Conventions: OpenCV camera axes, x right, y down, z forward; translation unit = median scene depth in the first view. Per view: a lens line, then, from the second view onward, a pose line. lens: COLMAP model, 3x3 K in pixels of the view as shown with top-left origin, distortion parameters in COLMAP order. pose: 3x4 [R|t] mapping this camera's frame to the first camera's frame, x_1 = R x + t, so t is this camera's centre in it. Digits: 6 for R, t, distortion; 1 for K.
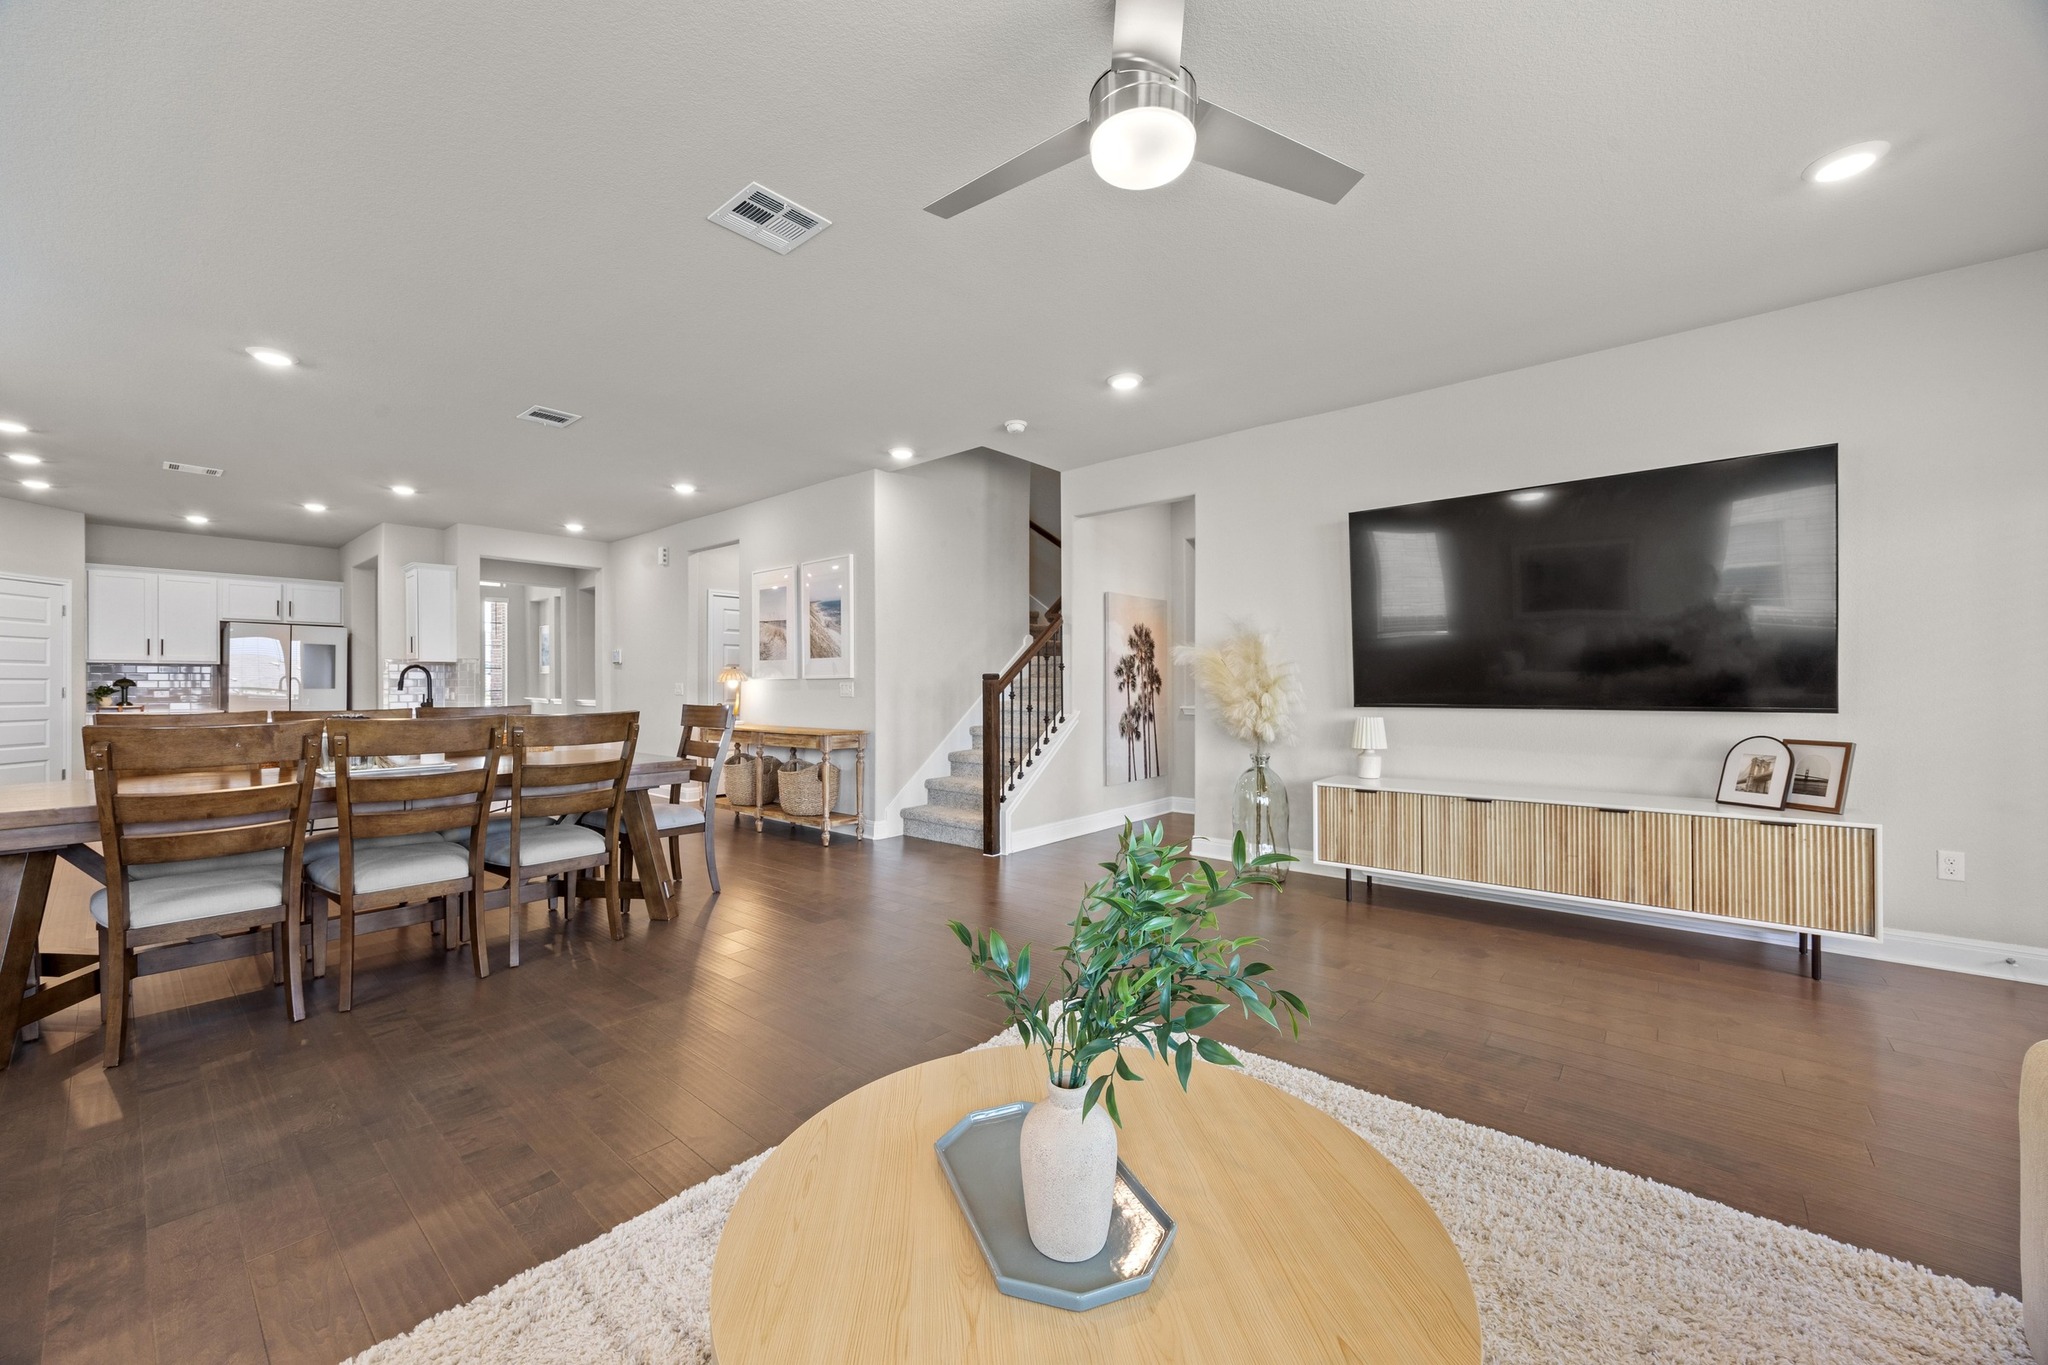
lens RADIAL K [[771.6, 0, 1024.0], [0, 771.6, 682.5], [0, 0, 1]] dist [-0.003920, -0.000109]
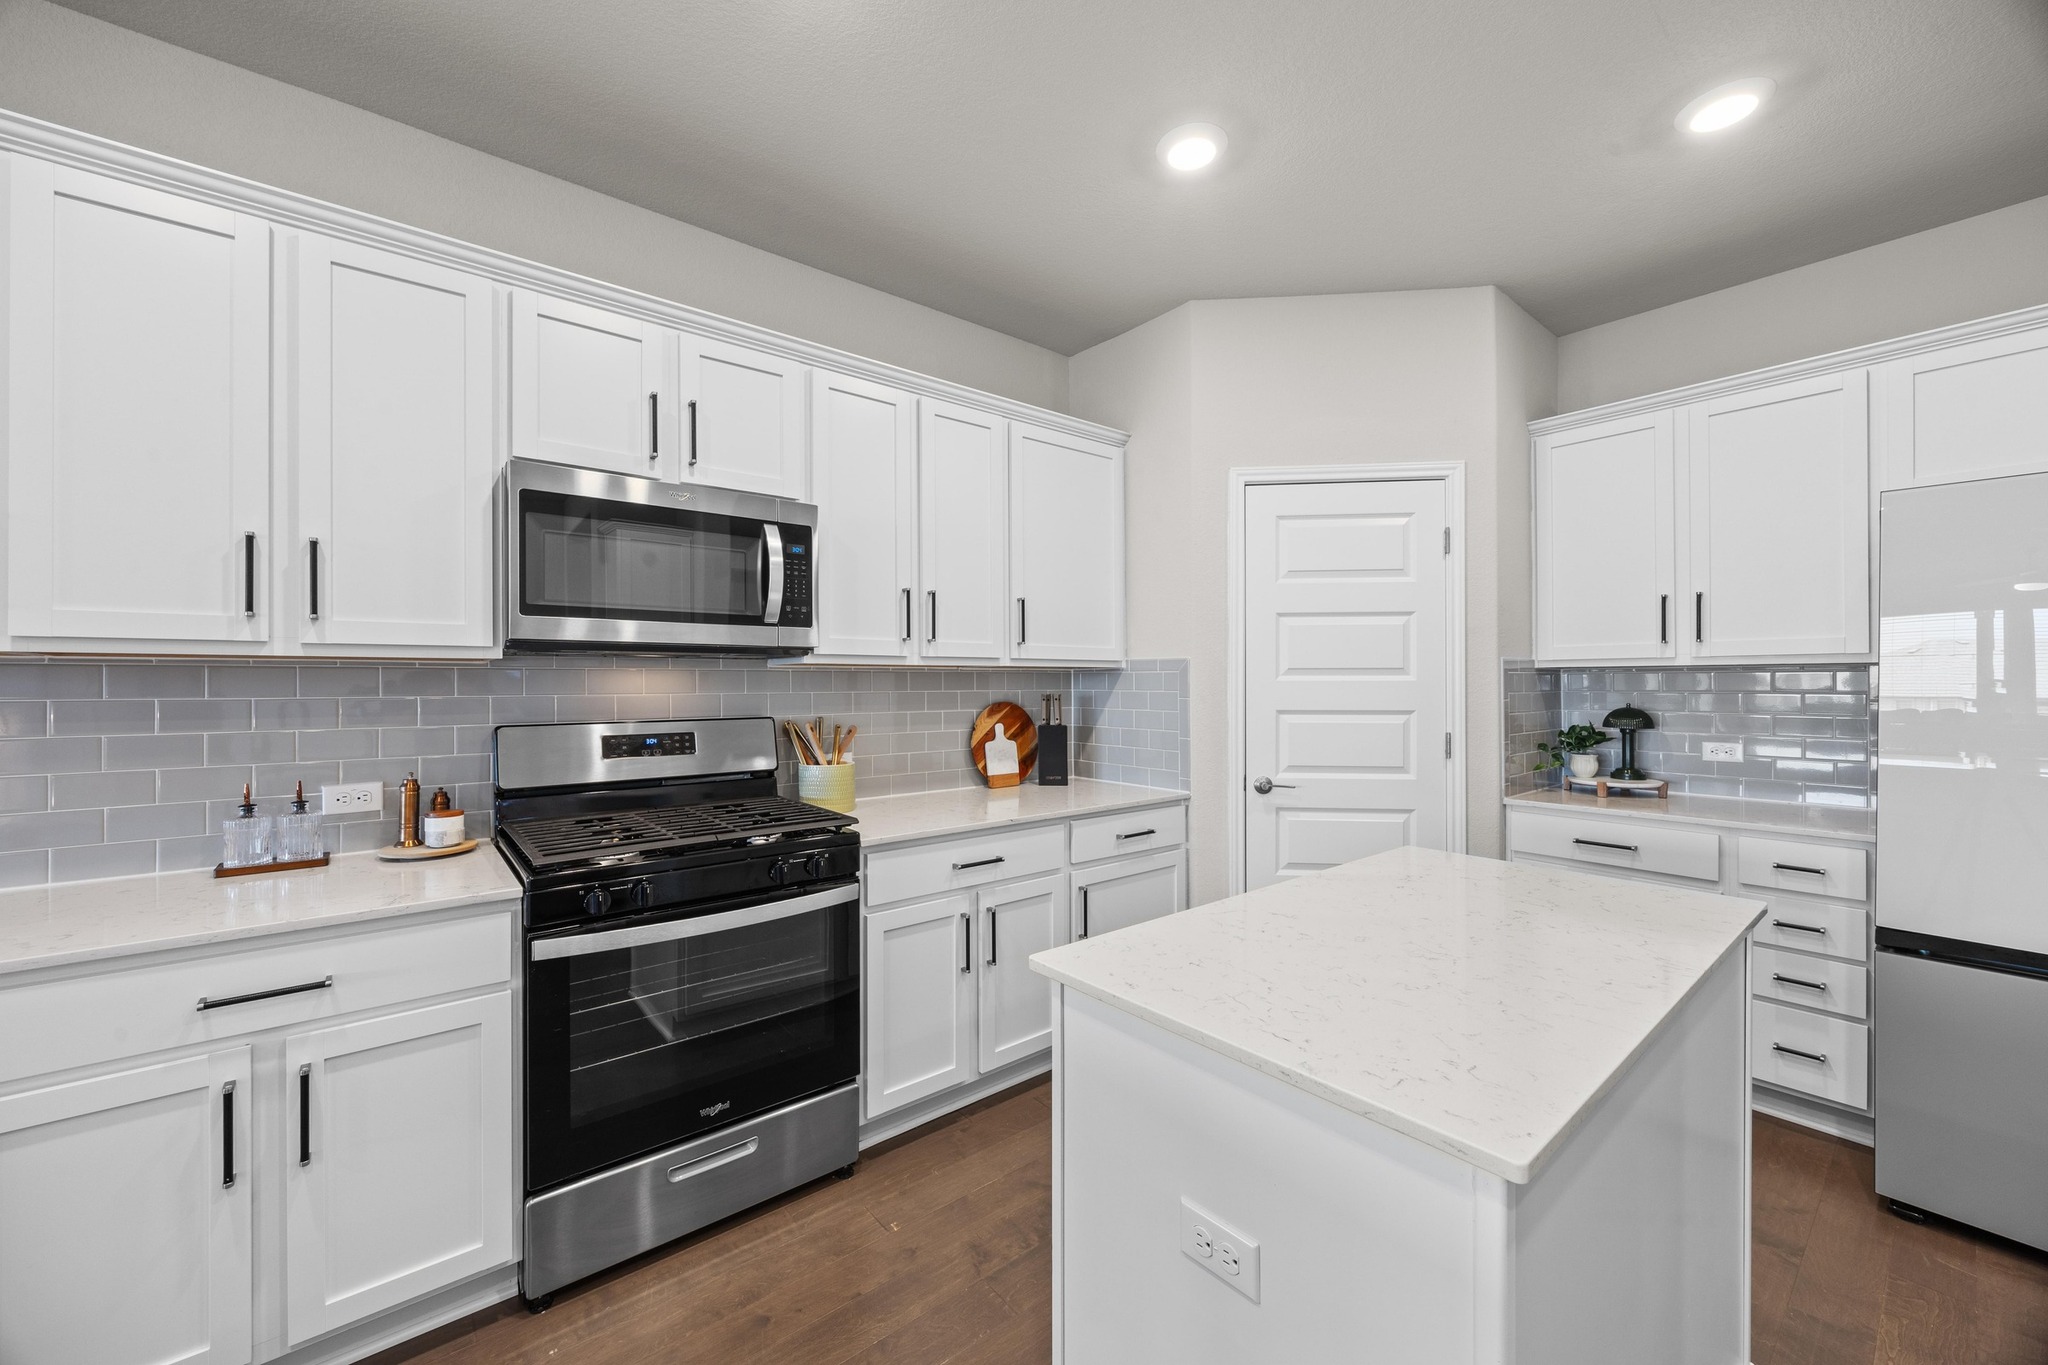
lens RADIAL K [[778.3, 0, 1016.4], [0, 778.3, 679.0], [0, 0, 1]] dist [-0.002694, 0.000289]
pose [[-0.188578, -0.001529, -0.982057, -1.261558], [0.005580, 0.999981, -0.002629, -0.033792], [0.982042, -0.005976, -0.188566, 1.327818]]
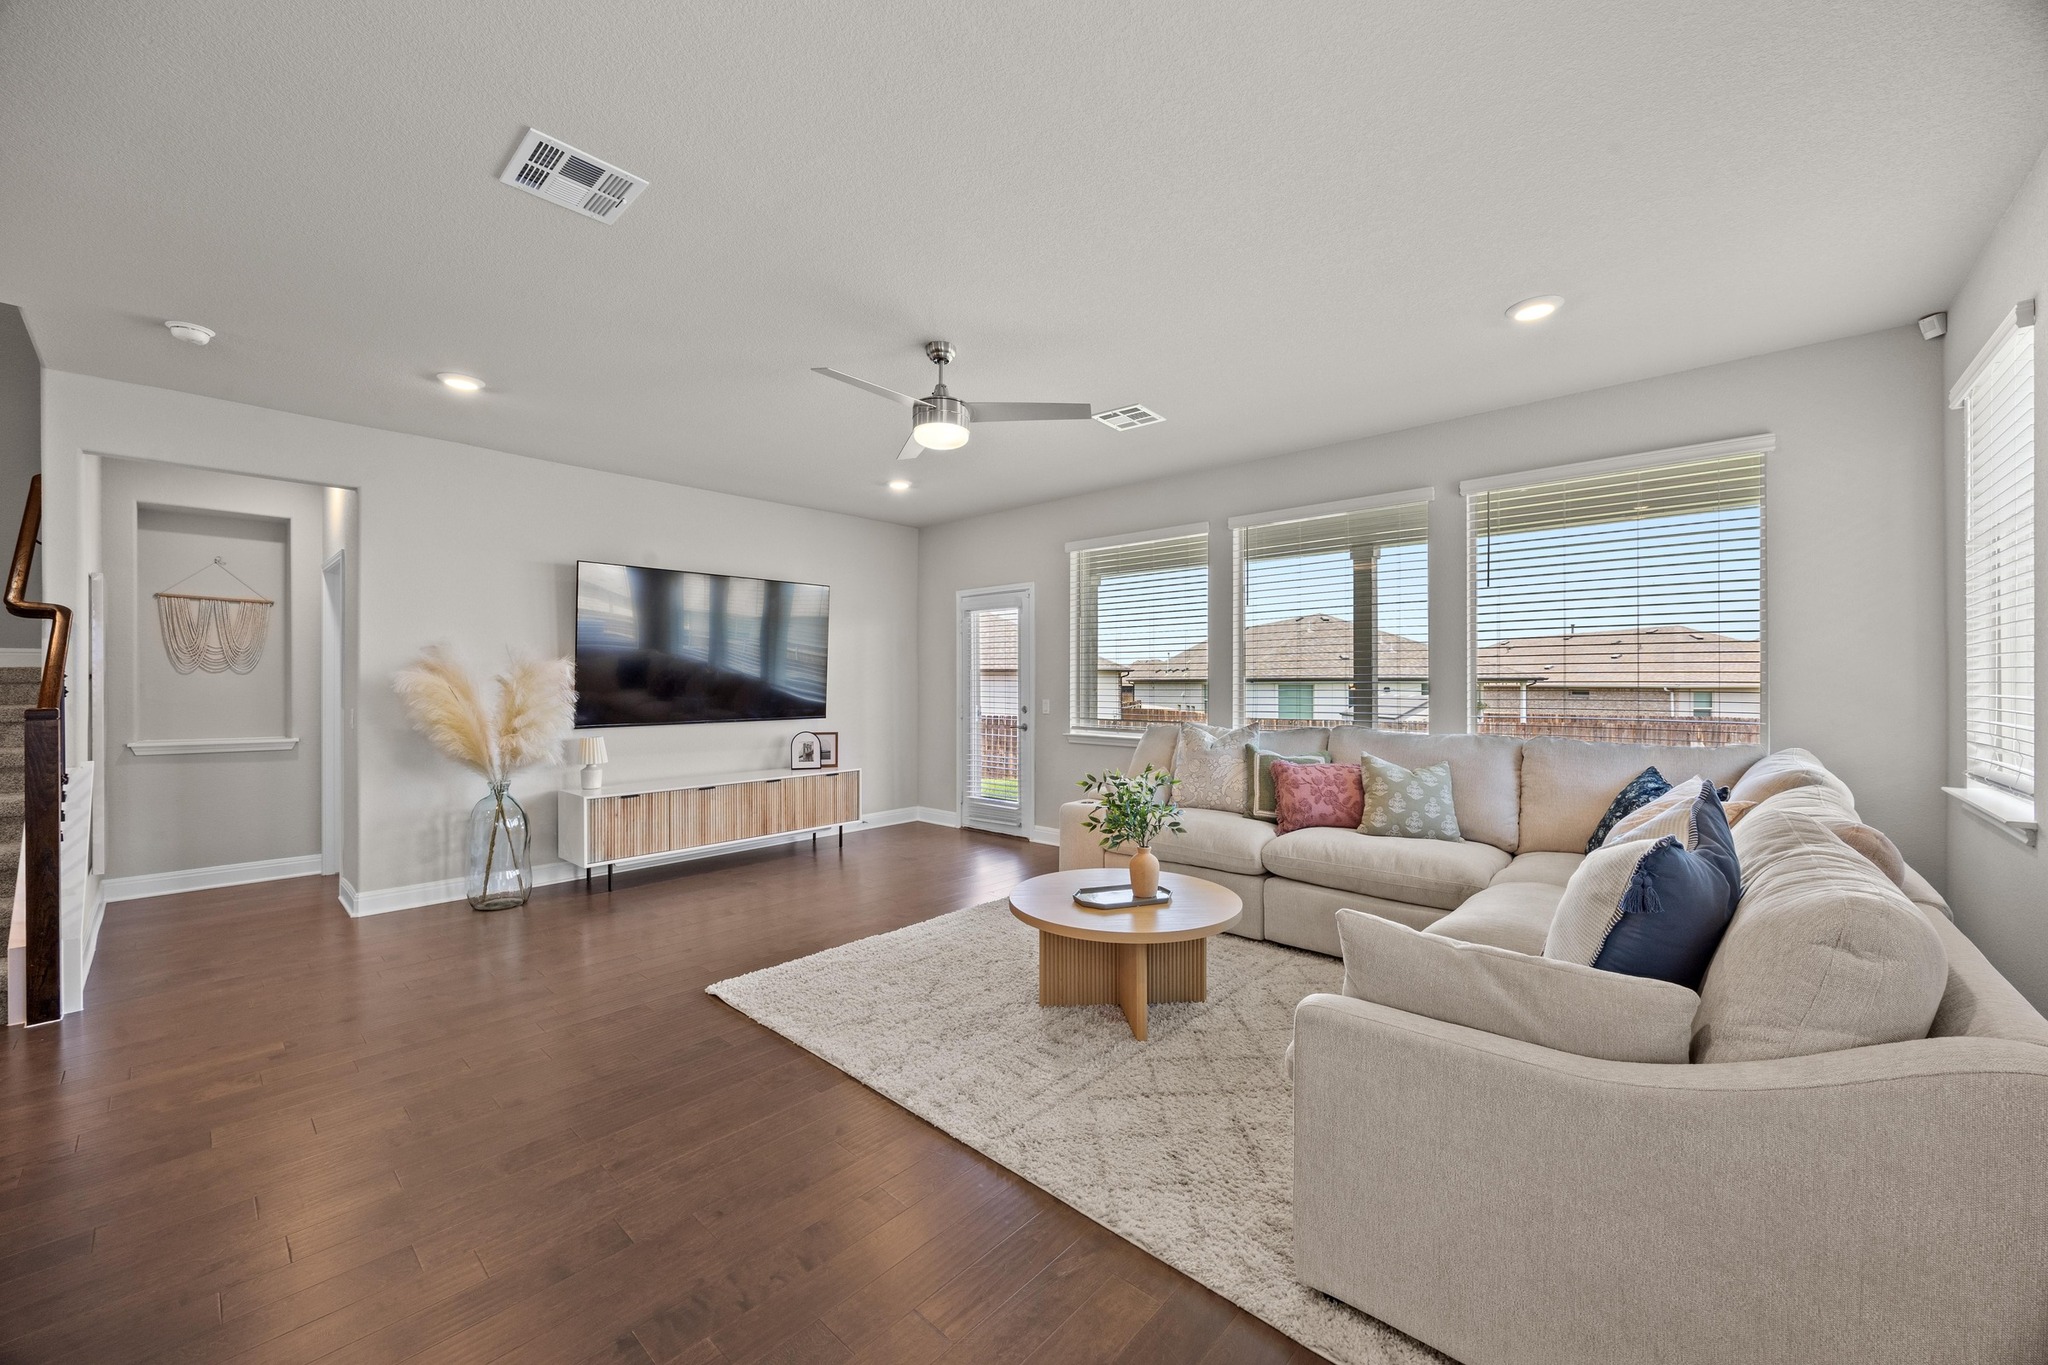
lens RADIAL K [[778.3, 0, 1016.4], [0, 778.3, 679.0], [0, 0, 1]] dist [-0.002694, 0.000289]
pose [[0.034409, 0.005918, 0.999390, -0.695868], [-0.002353, 0.999980, -0.005840, -0.037047], [-0.999405, -0.002150, 0.034422, 0.301386]]
